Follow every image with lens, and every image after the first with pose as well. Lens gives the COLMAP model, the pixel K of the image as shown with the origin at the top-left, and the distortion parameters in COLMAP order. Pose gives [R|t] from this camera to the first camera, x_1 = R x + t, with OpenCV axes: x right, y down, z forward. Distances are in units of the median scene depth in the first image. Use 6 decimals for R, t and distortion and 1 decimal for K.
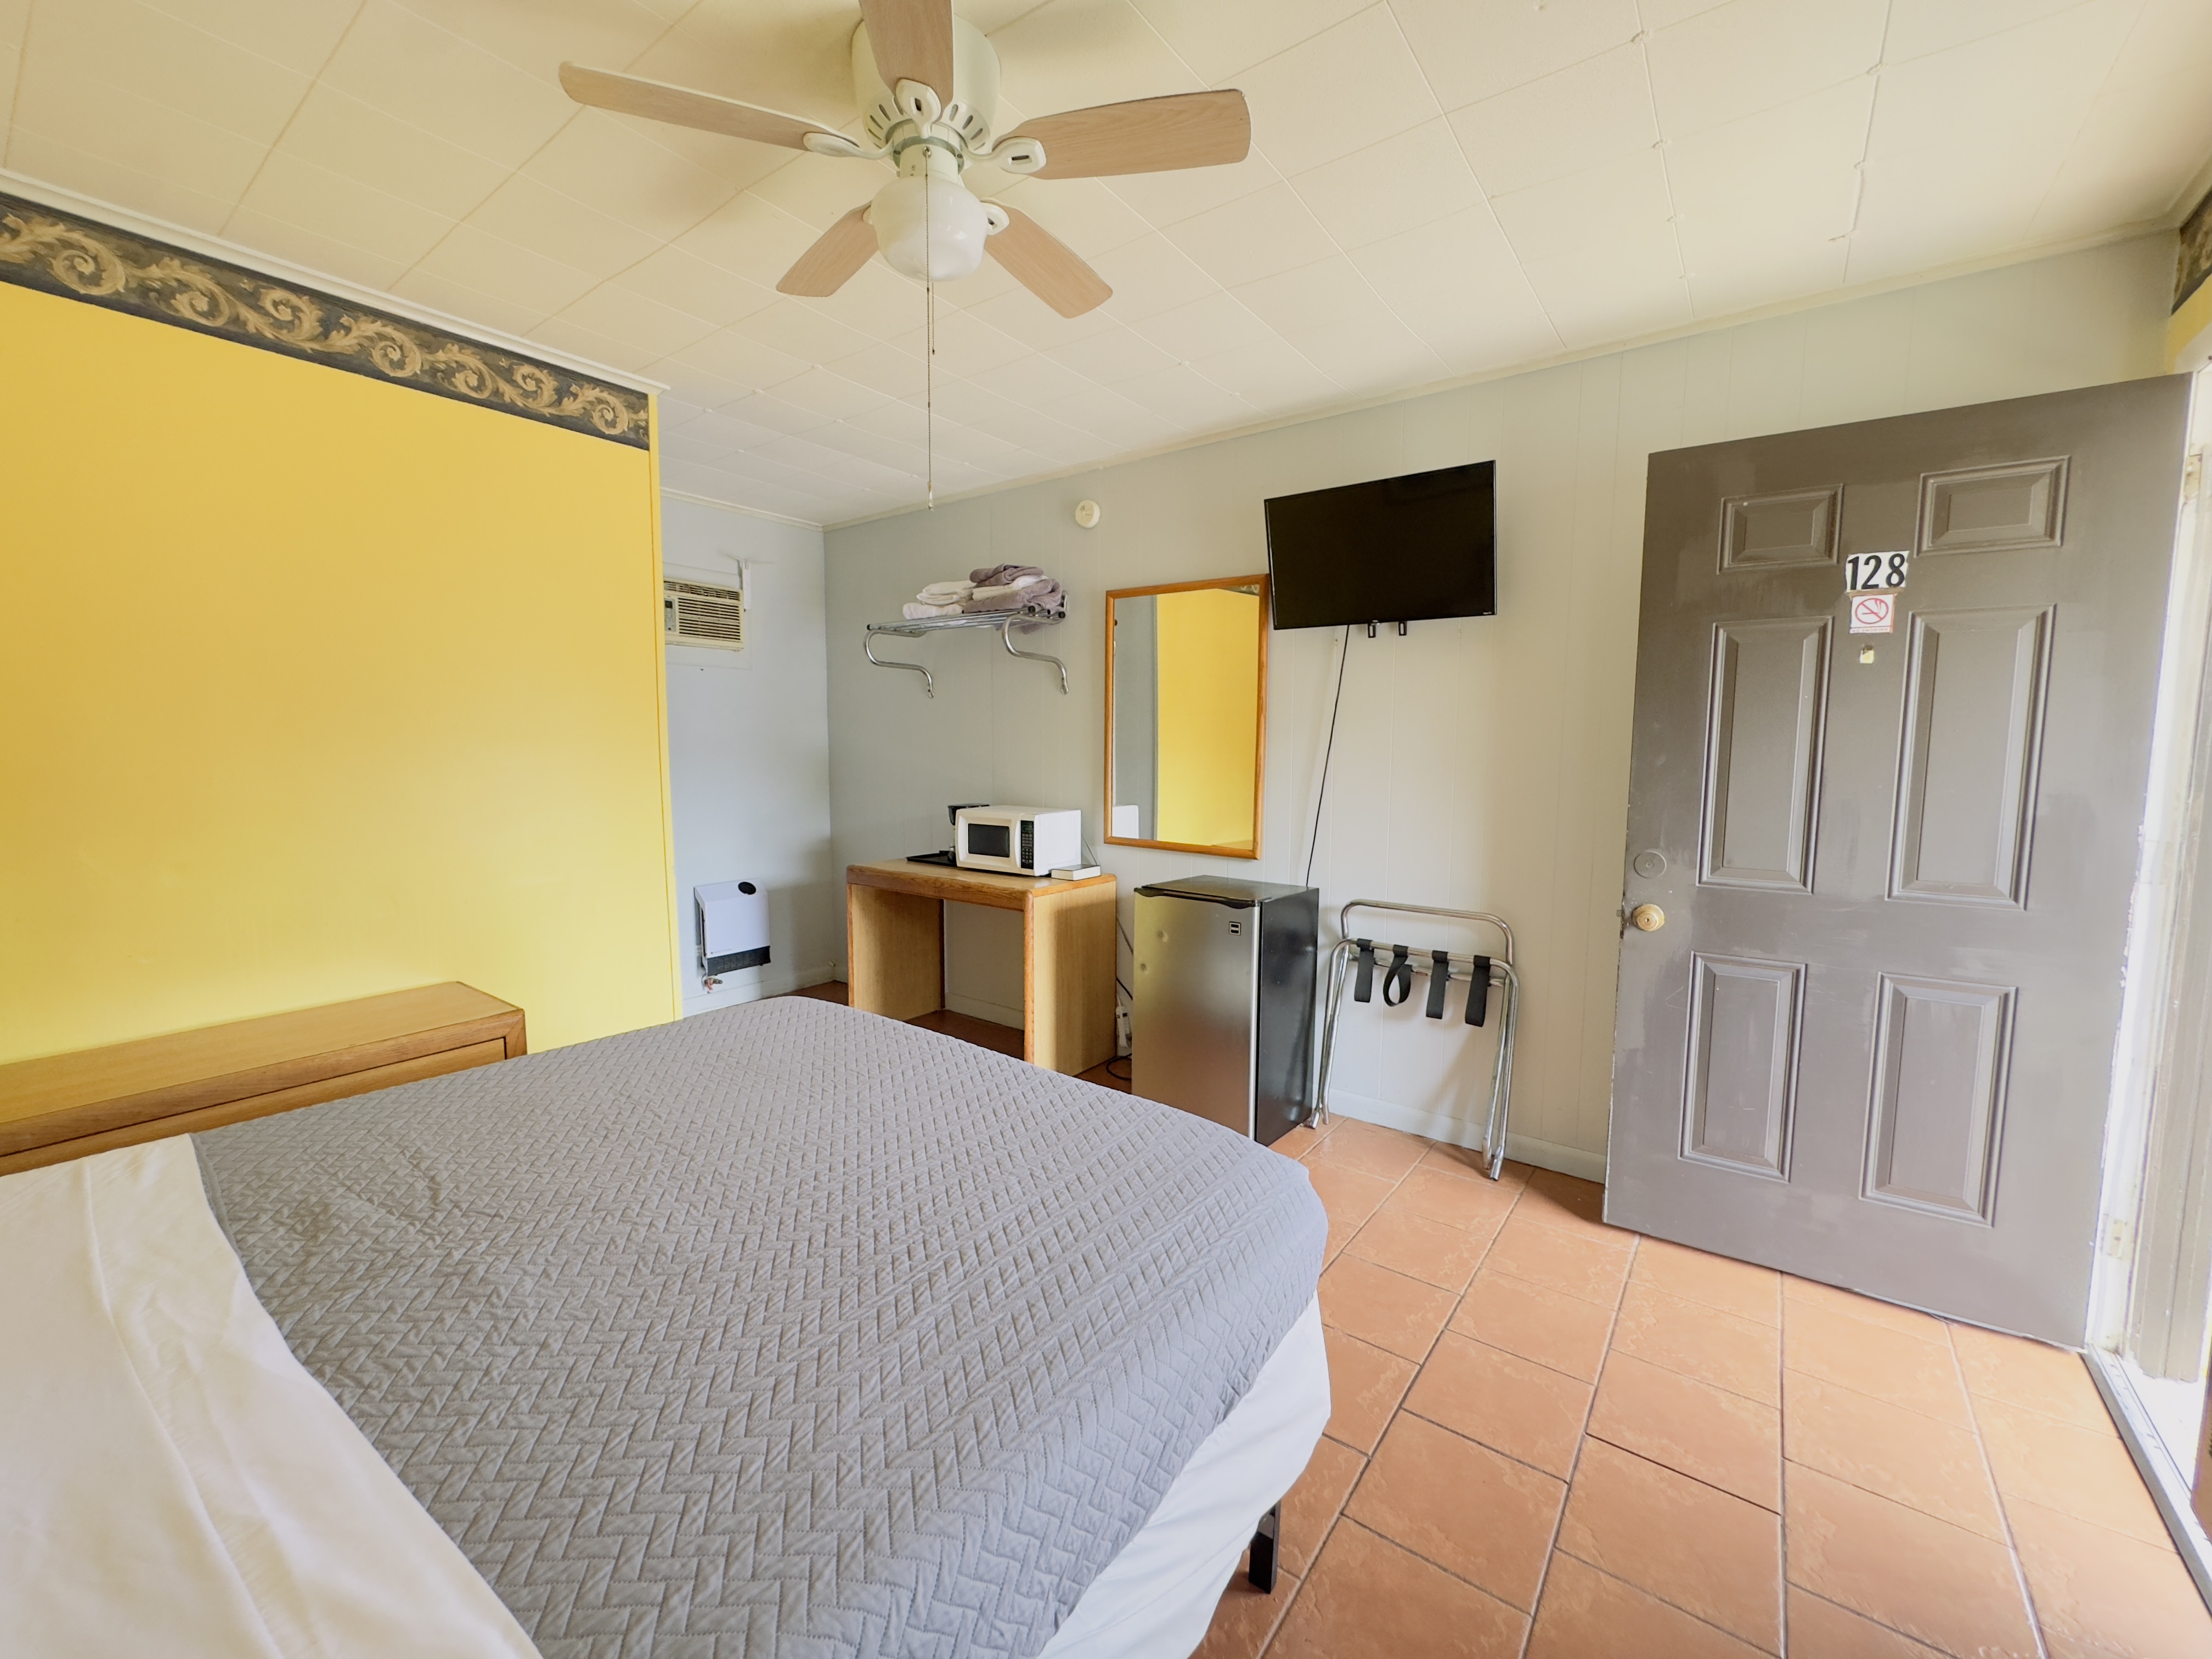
lens RADIAL K [[890.1, 0, 1108.6], [0, 890.1, 826.8], [0, 0, 1]] dist [-0.002132, 0.000909]
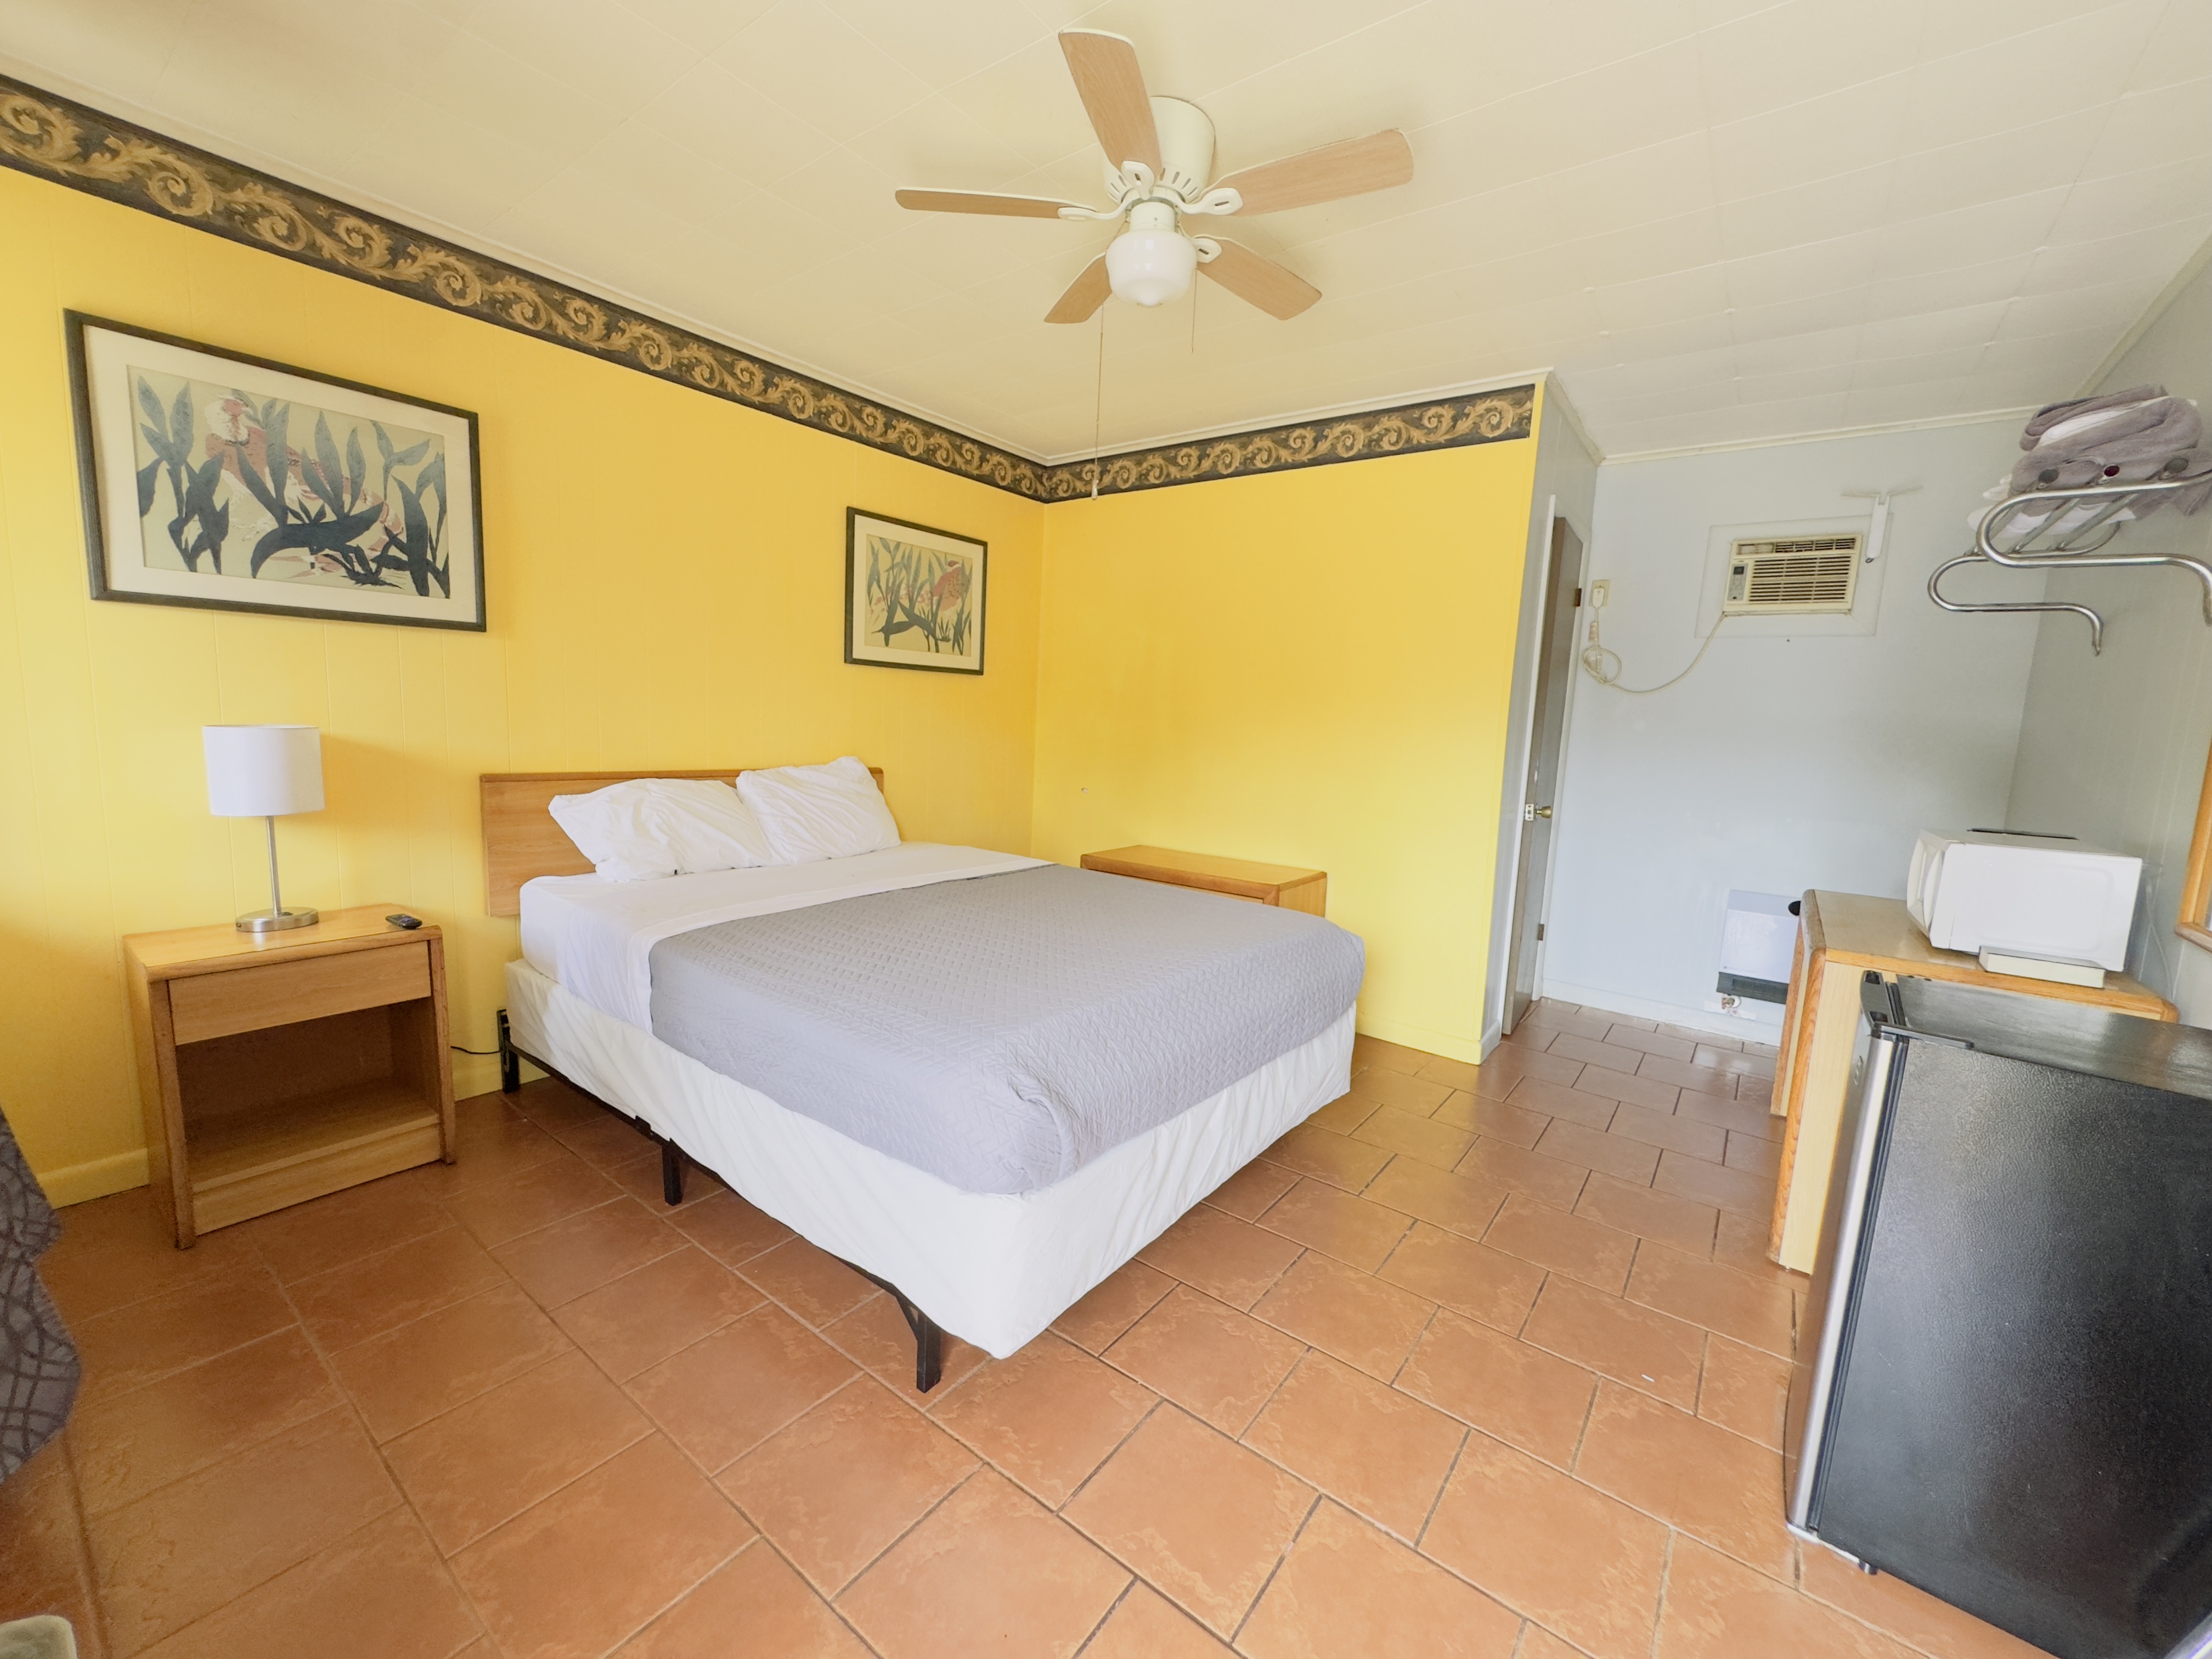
lens RADIAL K [[890.1, 0, 1107.7], [0, 890.1, 827.3], [0, 0, 1]] dist [-0.002132, 0.000909]
pose [[-0.012959, 0.122006, -0.992445, 0.441953], [-0.141111, 0.982372, 0.122610, -0.014811], [0.989909, 0.141634, 0.004486, 0.402602]]
